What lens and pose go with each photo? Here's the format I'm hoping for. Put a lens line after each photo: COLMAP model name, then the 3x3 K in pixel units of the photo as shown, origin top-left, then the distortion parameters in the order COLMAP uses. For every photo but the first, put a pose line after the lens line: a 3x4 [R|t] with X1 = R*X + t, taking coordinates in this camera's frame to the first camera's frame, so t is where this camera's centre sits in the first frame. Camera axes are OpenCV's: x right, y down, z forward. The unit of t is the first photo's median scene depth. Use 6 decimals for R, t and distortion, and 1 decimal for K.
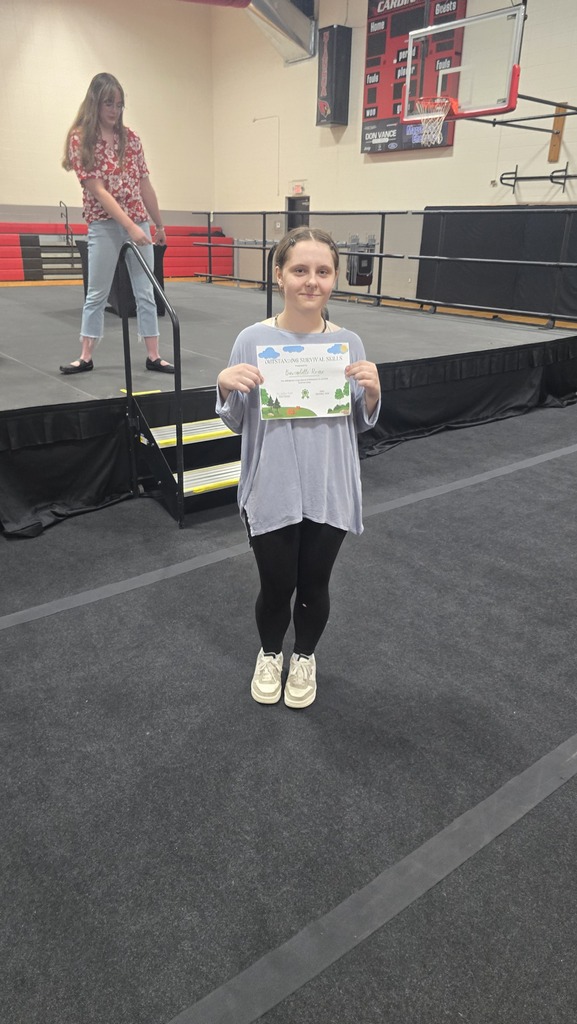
lens RADIAL K [[703.8, 0, 291.1], [0, 703.8, 514.4], [0, 0, 1]] dist [0.061191, -0.063276]
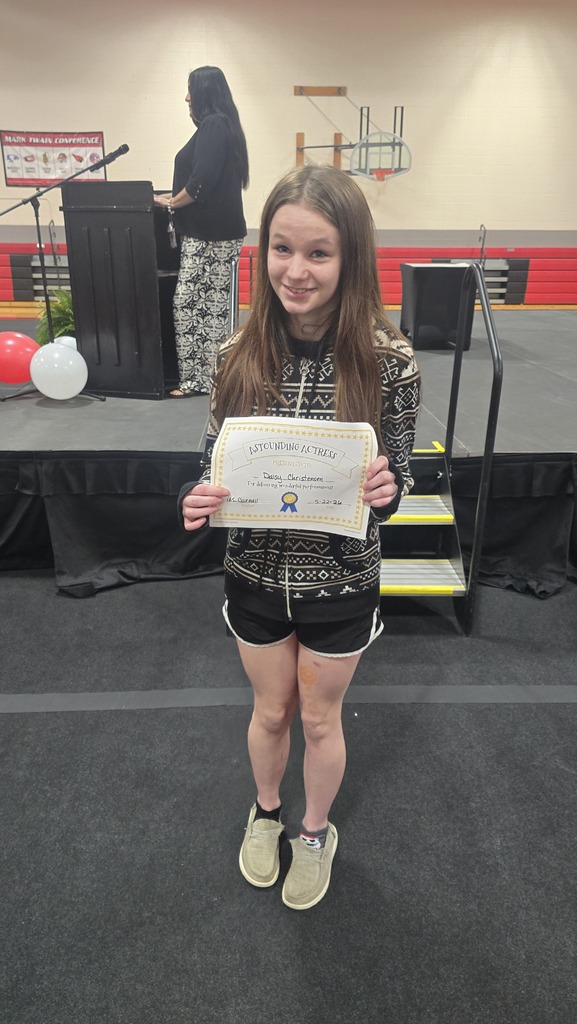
lens RADIAL K [[699.1, 0, 276.6], [0, 699.1, 505.8], [0, 0, 1]] dist [0.066012, -0.077266]
pose [[0.806980, 0.193281, -0.558055, 0.199653], [-0.215261, 0.976188, 0.026819, -0.105962], [0.549950, 0.098485, 0.829371, 0.286859]]
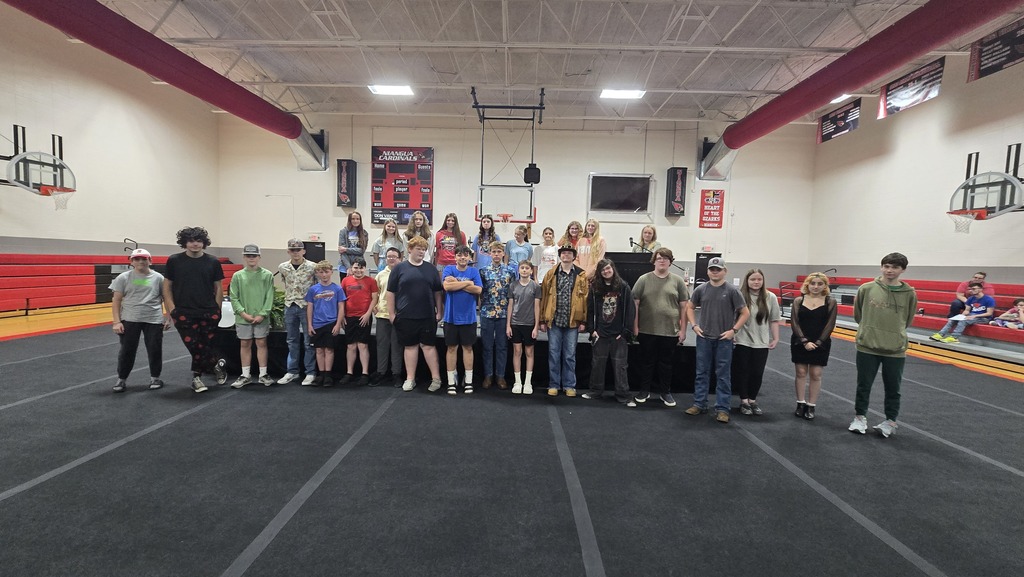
lens RADIAL K [[423.7, 0, 514.3], [0, 423.7, 285.0], [0, 0, 1]] dist [-0.009684, 0.003423]
pose [[0.627387, -0.039482, 0.777706, -1.530642], [0.272677, 0.946622, -0.171915, -0.206041], [-0.729406, 0.319919, 0.604664, 0.370872]]
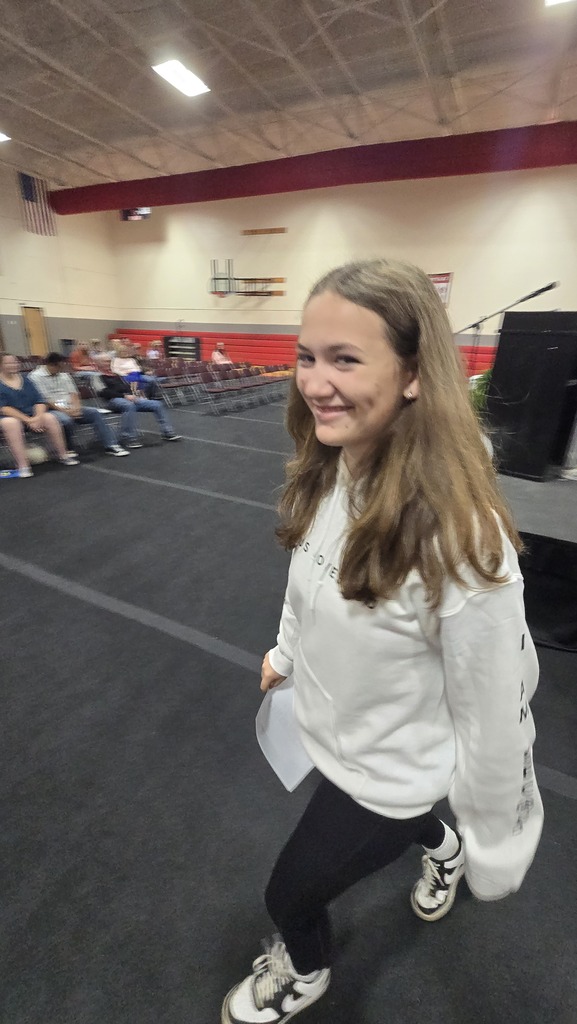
lens RADIAL K [[417.7, 0, 287.8], [0, 417.7, 515.5], [0, 0, 1]] dist [-0.024197, 0.010664]
pose [[0.432988, 0.359910, -0.826430, -0.018839], [-0.365179, 0.908261, 0.204220, -0.119375], [0.824115, 0.213370, 0.524698, 0.256460]]
